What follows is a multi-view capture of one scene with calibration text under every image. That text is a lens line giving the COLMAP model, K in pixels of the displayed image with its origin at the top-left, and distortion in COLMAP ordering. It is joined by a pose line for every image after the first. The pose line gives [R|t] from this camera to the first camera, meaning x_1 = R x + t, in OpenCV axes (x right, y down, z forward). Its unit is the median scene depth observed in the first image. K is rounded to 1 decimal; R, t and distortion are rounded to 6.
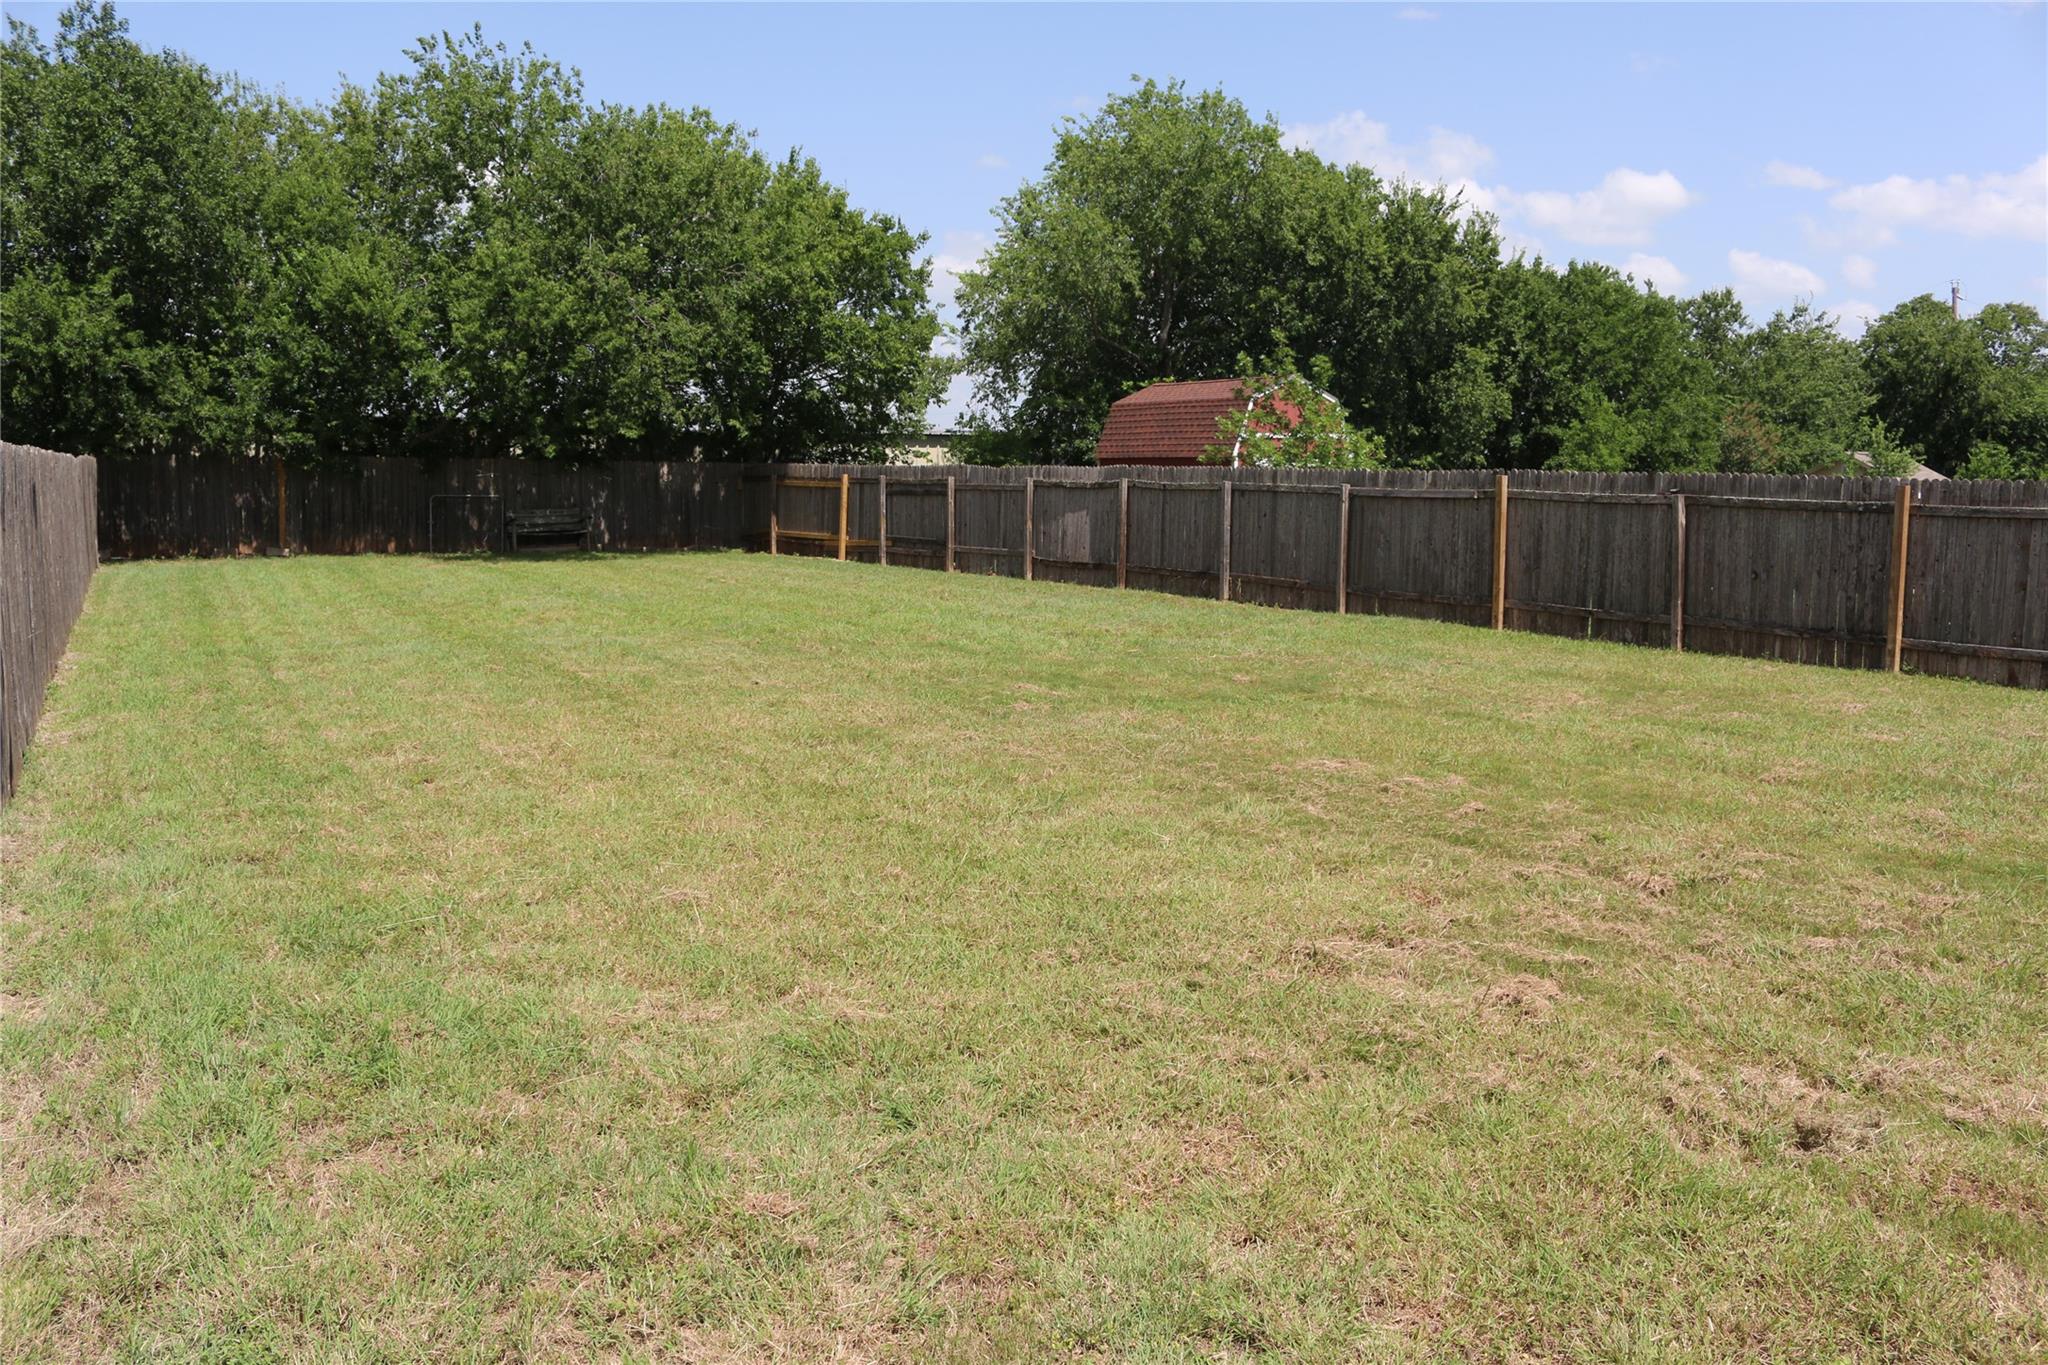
lens RADIAL K [[1676.6, 0, 1019.2], [0, 1676.6, 685.2], [0, 0, 1]] dist [-0.165373, 0.154386]
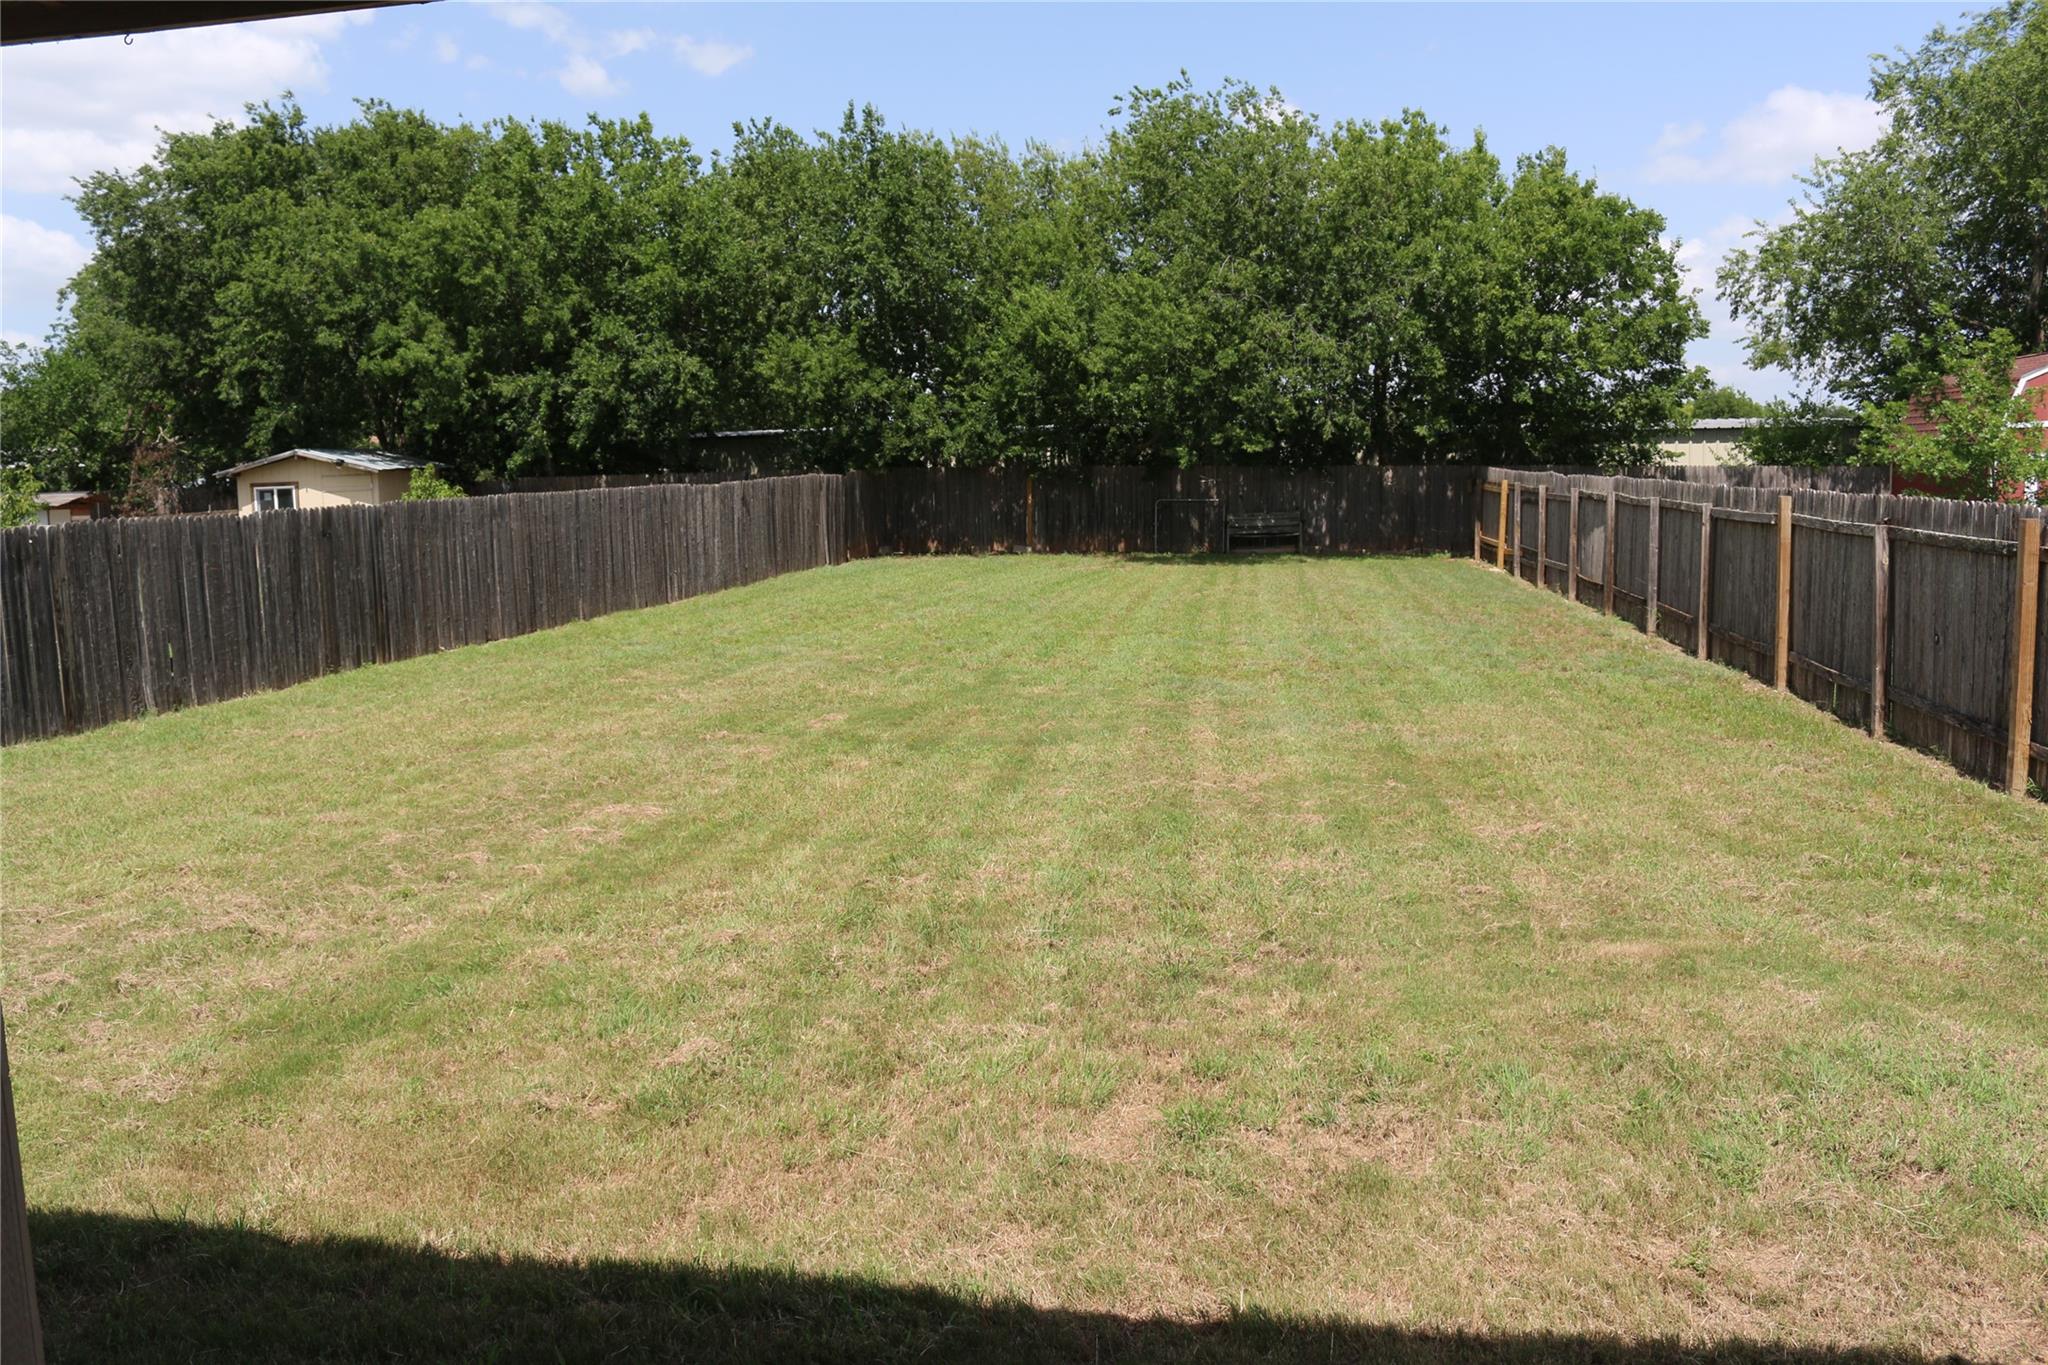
lens RADIAL K [[1676.6, 0, 1019.2], [0, 1676.6, 685.2], [0, 0, 1]] dist [-0.165373, 0.154386]
pose [[0.752923, 0.063667, -0.655021, 0.327866], [-0.054991, 0.997915, 0.033785, -0.026276], [0.655807, 0.010582, 0.754855, 0.105276]]
